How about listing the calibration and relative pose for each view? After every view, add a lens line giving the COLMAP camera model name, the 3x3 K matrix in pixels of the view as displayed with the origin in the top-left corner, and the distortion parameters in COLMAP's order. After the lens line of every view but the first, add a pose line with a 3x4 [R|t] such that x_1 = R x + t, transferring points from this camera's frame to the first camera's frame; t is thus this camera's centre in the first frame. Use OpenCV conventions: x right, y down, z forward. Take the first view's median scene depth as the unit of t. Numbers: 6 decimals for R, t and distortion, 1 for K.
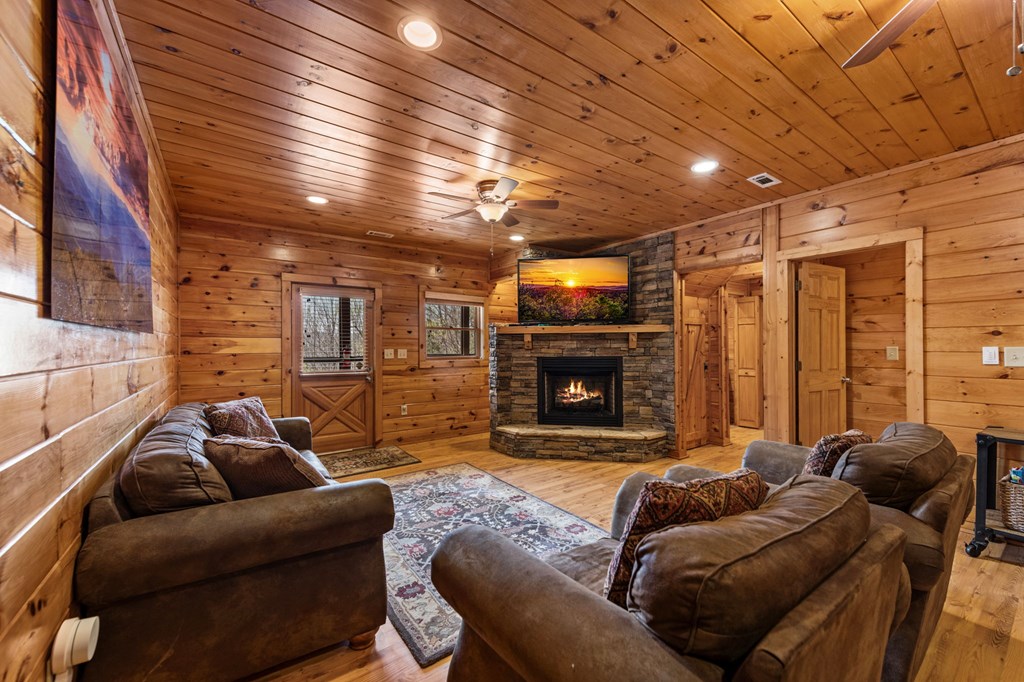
lens RADIAL K [[407.1, 0, 512.0], [0, 407.1, 341.0], [0, 0, 1]] dist [0.001428, 0.000274]
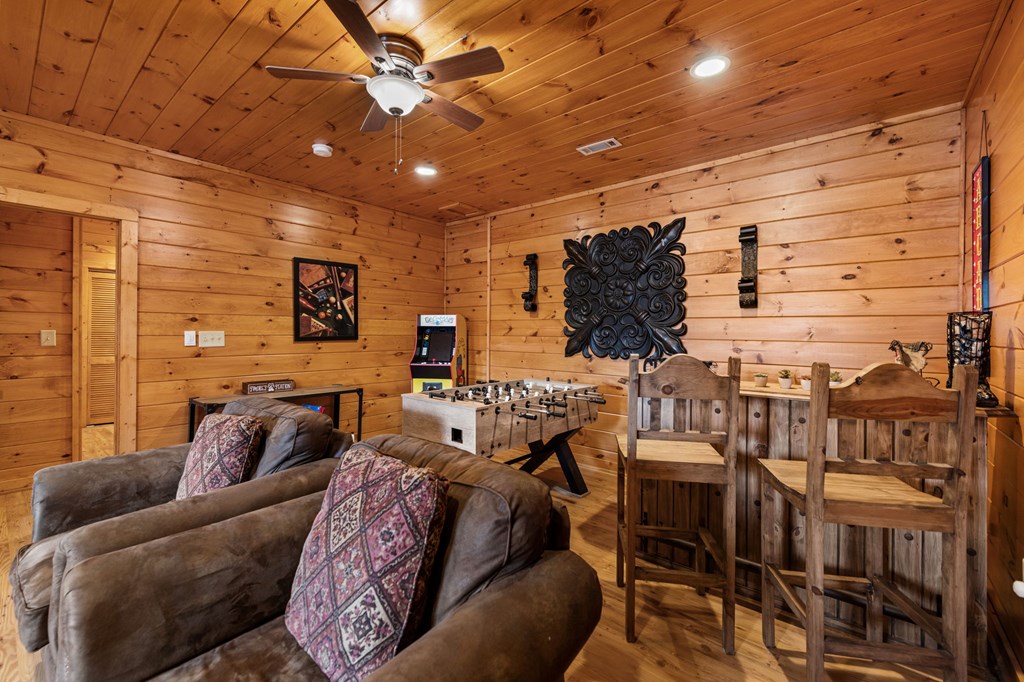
lens RADIAL K [[425.4, 0, 515.2], [0, 425.4, 330.0], [0, 0, 1]] dist [0.001666, 0.000281]
pose [[-0.264462, 0.004426, 0.964386, -0.244022], [-0.018992, 0.999772, -0.009797, 0.005096], [-0.964209, -0.020907, -0.264317, 0.384033]]
